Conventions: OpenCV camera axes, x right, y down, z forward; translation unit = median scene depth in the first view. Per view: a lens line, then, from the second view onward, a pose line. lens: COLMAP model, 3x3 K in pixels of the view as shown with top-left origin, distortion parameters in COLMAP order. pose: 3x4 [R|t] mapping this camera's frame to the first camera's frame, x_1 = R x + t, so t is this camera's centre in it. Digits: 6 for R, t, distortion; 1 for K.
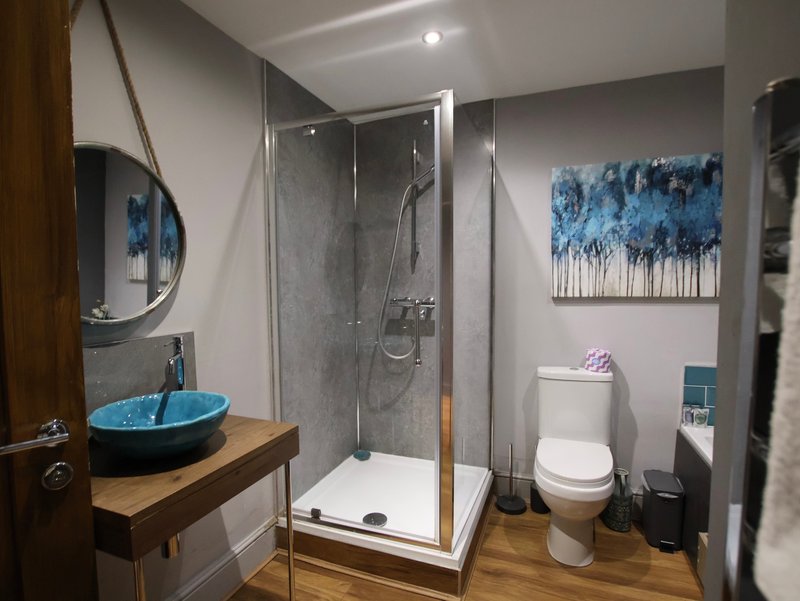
lens RADIAL K [[412.9, 0, 391.6], [0, 412.9, 315.0], [0, 0, 1]] dist [-0.034705, 0.002658]
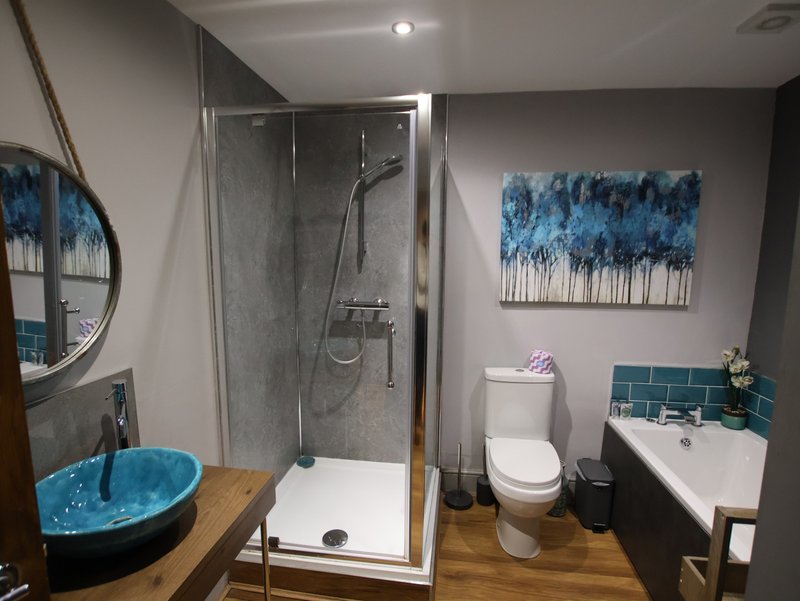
lens RADIAL K [[412.9, 0, 391.6], [0, 412.9, 315.0], [0, 0, 1]] dist [-0.034705, 0.002658]
pose [[0.974151, -0.016789, 0.225274, -0.112741], [0.000347, 0.997345, 0.072825, -0.090425], [-0.225899, -0.070864, 0.971570, 0.065974]]
